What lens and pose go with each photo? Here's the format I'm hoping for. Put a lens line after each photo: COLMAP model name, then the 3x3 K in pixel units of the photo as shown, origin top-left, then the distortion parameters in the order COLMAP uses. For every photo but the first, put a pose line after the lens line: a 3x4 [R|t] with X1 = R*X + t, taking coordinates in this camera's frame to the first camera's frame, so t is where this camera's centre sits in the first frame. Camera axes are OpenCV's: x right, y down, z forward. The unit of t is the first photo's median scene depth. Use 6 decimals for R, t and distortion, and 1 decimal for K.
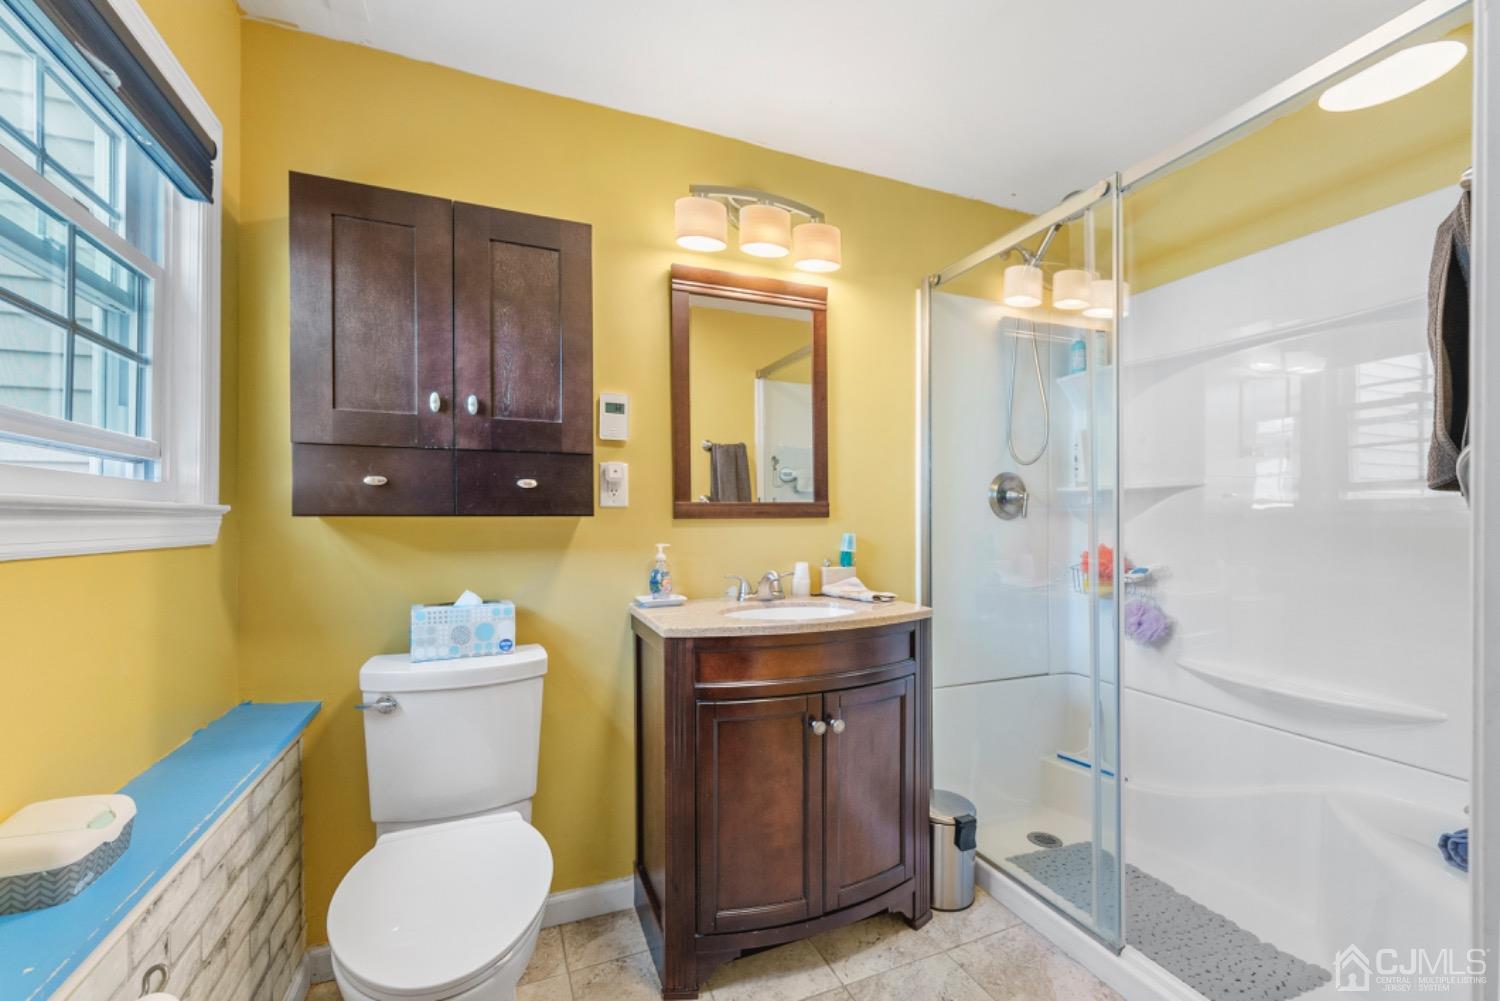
lens RADIAL K [[627.3, 0, 746.8], [0, 627.3, 520.2], [0, 0, 1]] dist [0.016282, -0.001287]
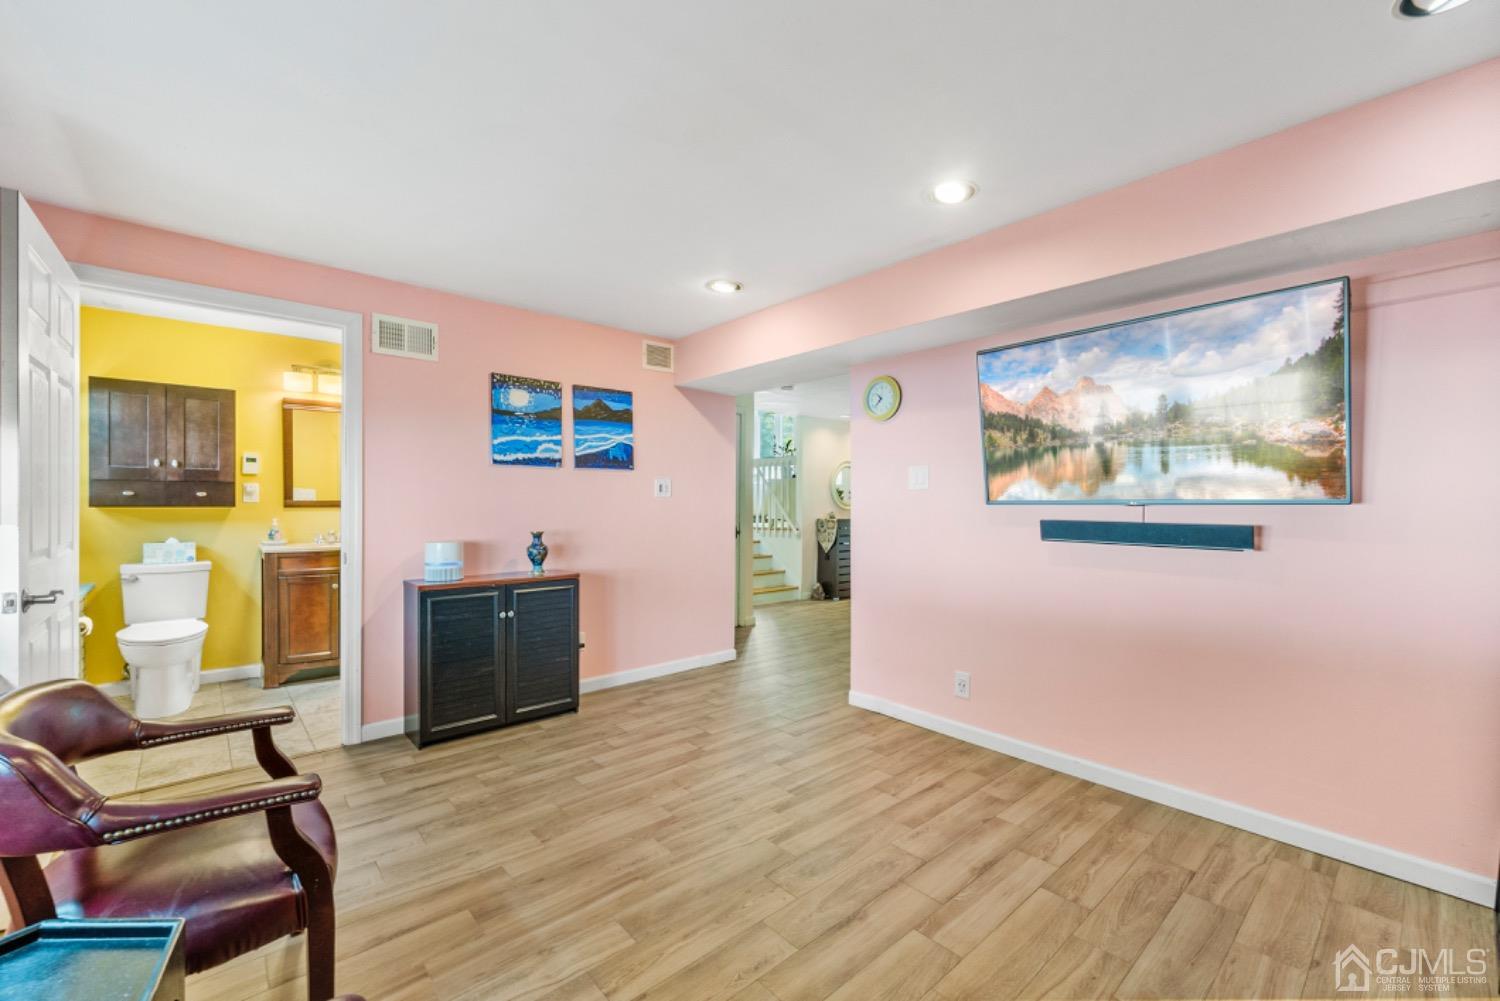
lens RADIAL K [[627.3, 0, 737.4], [0, 627.3, 503.2], [0, 0, 1]] dist [0.016282, -0.001287]
pose [[0.949773, 0.004835, 0.312901, 0.895043], [-0.003667, 0.999984, -0.004320, -0.018421], [-0.312917, 0.002956, 0.949776, -2.087105]]
